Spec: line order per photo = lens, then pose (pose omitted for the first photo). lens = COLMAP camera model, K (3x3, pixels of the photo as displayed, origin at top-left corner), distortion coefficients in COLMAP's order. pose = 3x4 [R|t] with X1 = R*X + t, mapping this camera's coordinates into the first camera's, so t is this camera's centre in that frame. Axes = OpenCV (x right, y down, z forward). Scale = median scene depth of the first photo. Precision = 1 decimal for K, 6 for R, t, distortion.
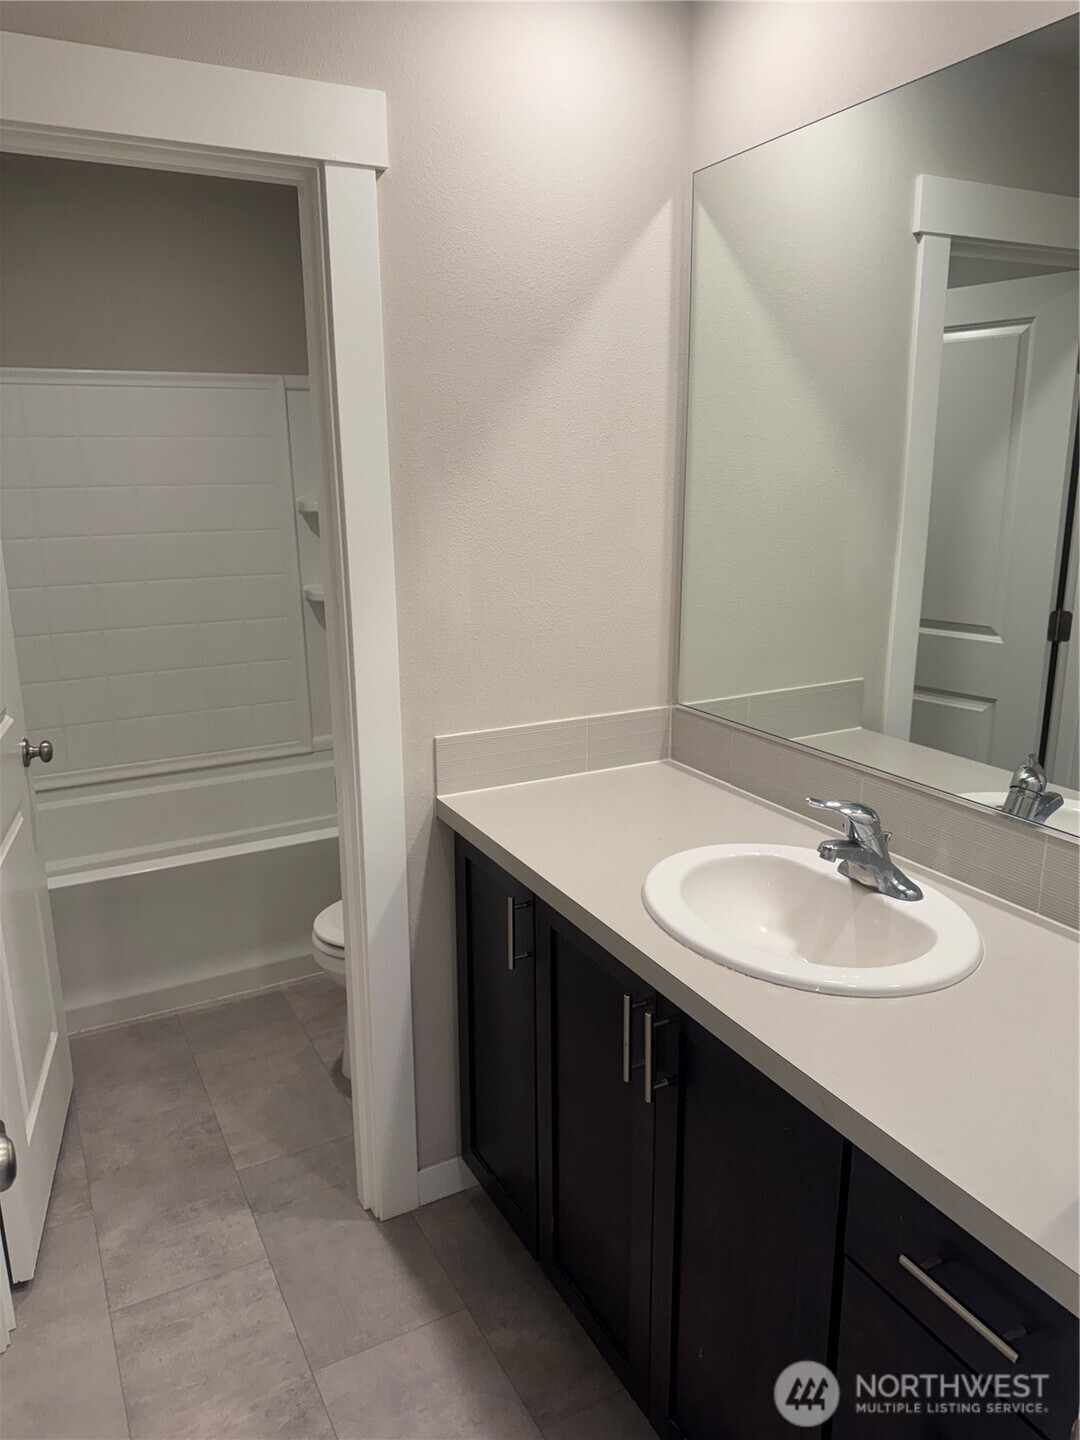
lens RADIAL K [[1022.8, 0, 545.8], [0, 1022.8, 723.1], [0, 0, 1]] dist [0.003795, -0.006391]
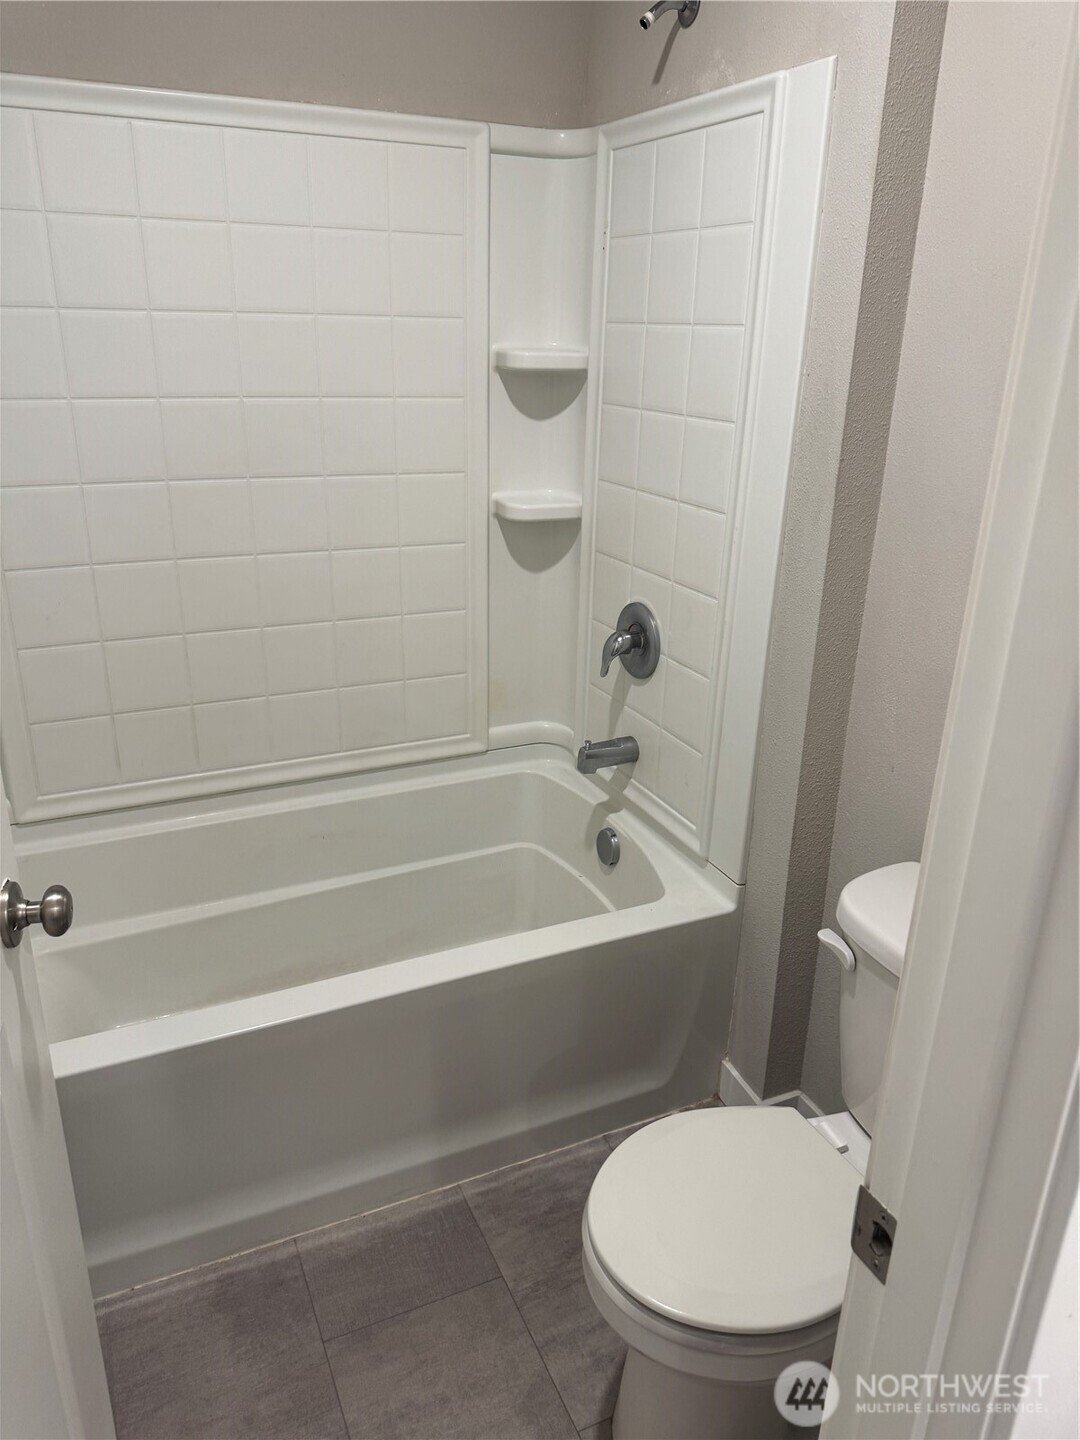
lens RADIAL K [[1022.8, 0, 531.9], [0, 1022.8, 716.9], [0, 0, 1]] dist [0.003795, -0.006391]
pose [[0.996349, 0.057345, -0.063252, -0.202382], [-0.050013, 0.992453, 0.111960, -0.085217], [0.069195, -0.108387, 0.991698, 0.452798]]
